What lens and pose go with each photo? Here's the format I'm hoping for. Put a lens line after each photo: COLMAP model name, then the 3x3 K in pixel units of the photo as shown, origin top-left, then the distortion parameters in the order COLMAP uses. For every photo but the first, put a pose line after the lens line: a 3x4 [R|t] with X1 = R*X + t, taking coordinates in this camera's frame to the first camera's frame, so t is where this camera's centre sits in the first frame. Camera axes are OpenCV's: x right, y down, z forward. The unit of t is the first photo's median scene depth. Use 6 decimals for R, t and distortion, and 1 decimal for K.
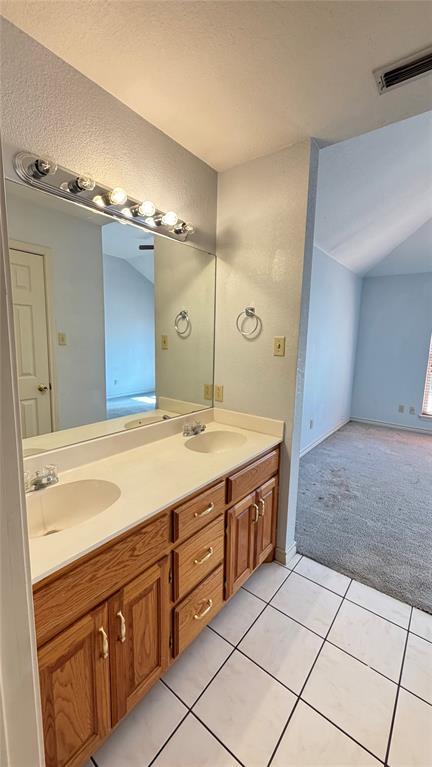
lens RADIAL K [[311.4, 0, 214.6], [0, 311.4, 380.2], [0, 0, 1]] dist [0.000636, 0.000031]
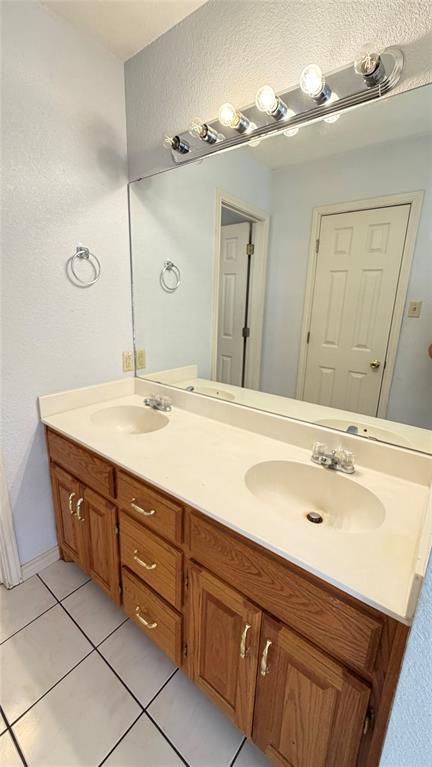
lens RADIAL K [[306.1, 0, 213.8], [0, 306.1, 380.6], [0, 0, 1]] dist [0.001247, 0.000428]
pose [[-0.007265, 0.225930, -0.974116, 0.446168], [-0.169178, 0.959822, 0.223876, -0.069154], [0.985559, 0.166425, 0.031249, 0.744462]]
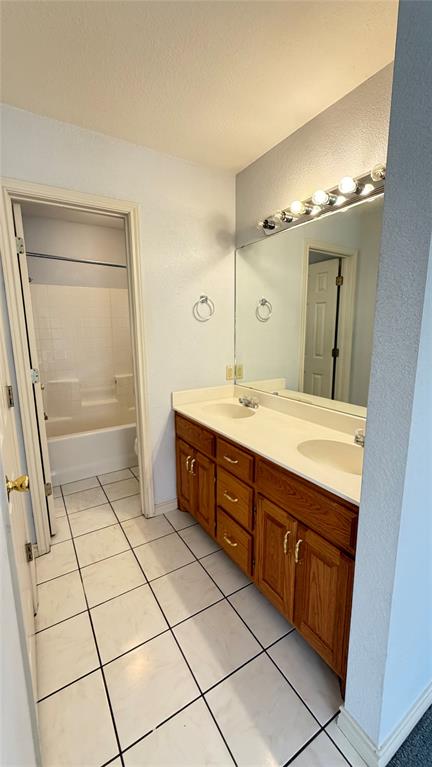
lens RADIAL K [[306.1, 0, 213.8], [0, 306.1, 380.6], [0, 0, 1]] dist [0.001247, 0.000428]
pose [[-0.352084, 0.140725, -0.925329, 0.732677], [-0.131572, 0.971374, 0.197790, -0.083127], [0.926675, 0.191386, -0.323489, 0.861147]]
